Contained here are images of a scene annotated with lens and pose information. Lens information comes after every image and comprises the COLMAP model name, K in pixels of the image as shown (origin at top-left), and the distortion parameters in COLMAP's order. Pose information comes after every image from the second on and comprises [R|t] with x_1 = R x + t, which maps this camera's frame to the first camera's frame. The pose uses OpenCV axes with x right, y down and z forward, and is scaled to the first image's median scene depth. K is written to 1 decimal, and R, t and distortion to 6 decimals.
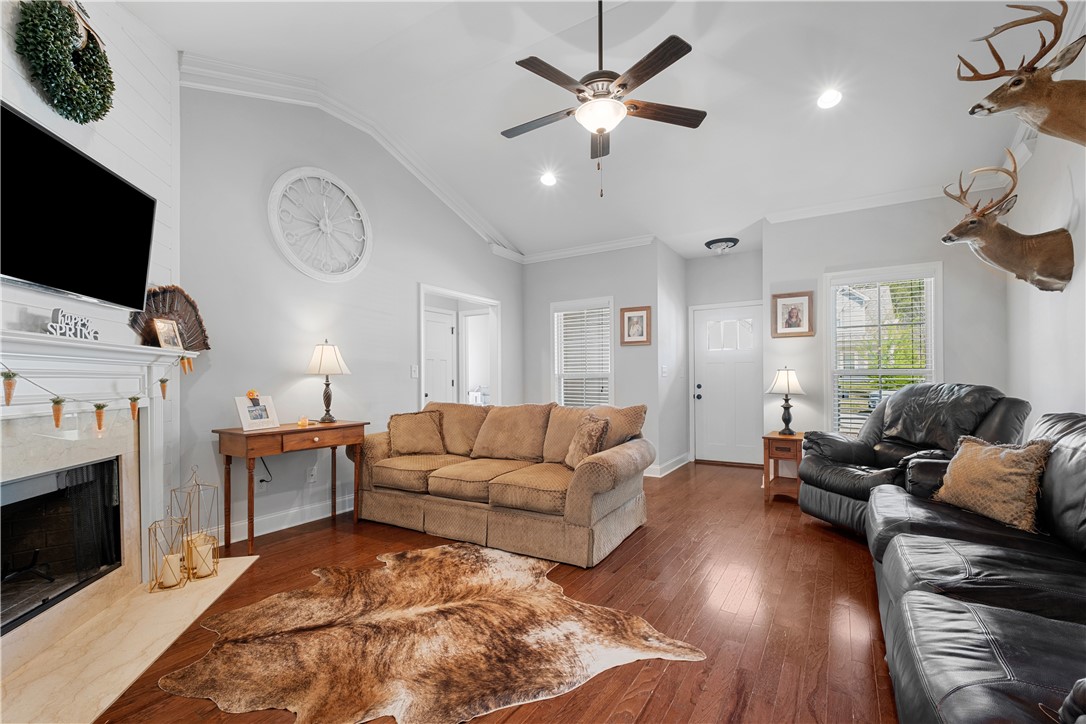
lens RADIAL K [[470.7, 0, 543.5], [0, 470.7, 372.0], [0, 0, 1]] dist [0.000273, -0.004896]
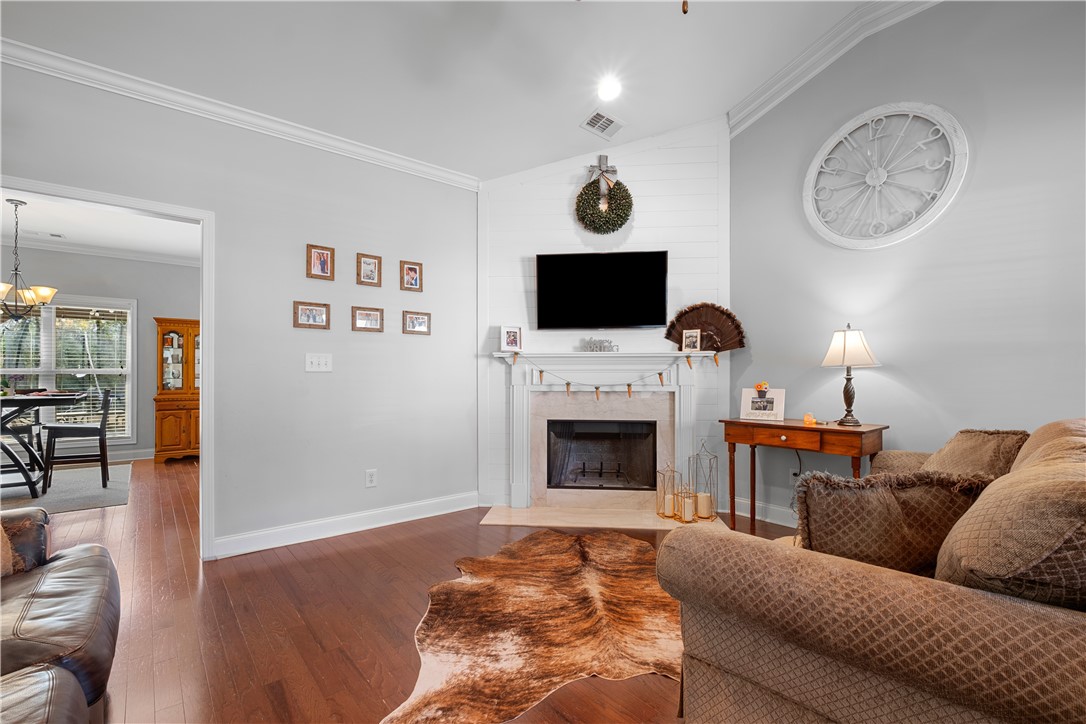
lens RADIAL K [[470.7, 0, 542.1], [0, 470.7, 369.2], [0, 0, 1]] dist [0.000273, -0.004896]
pose [[-0.305564, -0.004138, -0.952163, 0.754809], [0.018273, 0.999781, -0.010209, 0.013090], [0.951996, -0.020518, -0.305421, 1.164477]]
